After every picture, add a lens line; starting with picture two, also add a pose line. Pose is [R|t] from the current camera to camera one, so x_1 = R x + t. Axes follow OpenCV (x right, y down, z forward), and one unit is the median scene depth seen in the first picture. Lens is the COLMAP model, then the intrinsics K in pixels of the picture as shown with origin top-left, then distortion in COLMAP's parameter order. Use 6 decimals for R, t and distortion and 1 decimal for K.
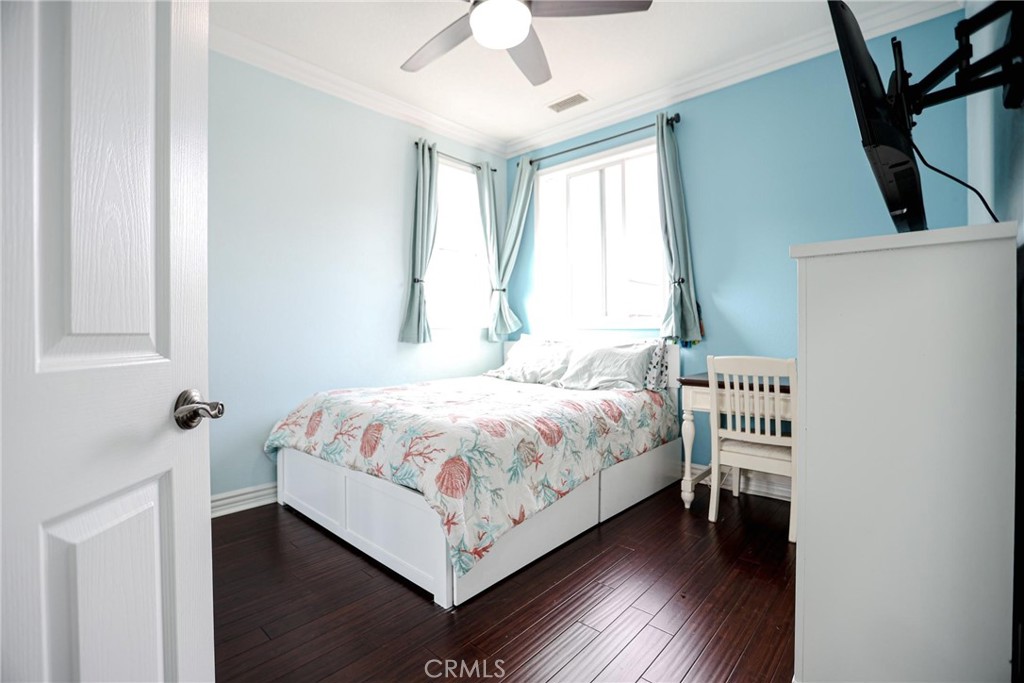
lens RADIAL K [[471.0, 0, 512.8], [0, 471.0, 336.0], [0, 0, 1]] dist [-0.031903, 0.006400]
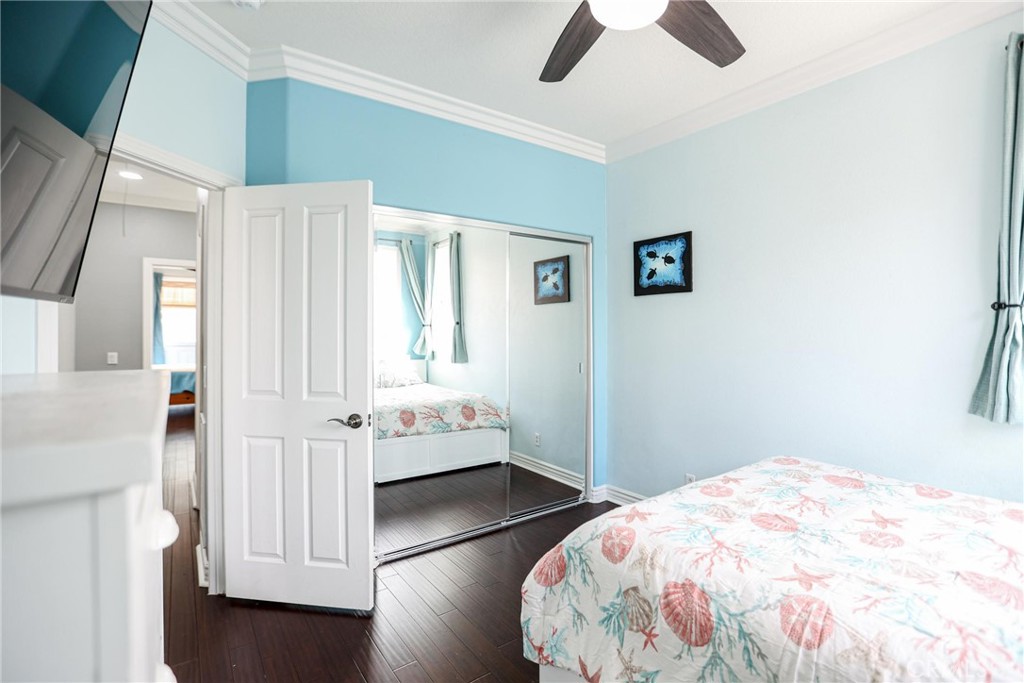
lens RADIAL K [[471.0, 0, 516.4], [0, 471.0, 341.6], [0, 0, 1]] dist [-0.031903, 0.006400]
pose [[-0.199152, 0.014183, -0.979866, 0.701949], [-0.007419, 0.999845, 0.015980, -0.138796], [0.979941, 0.010452, -0.199015, 0.967953]]
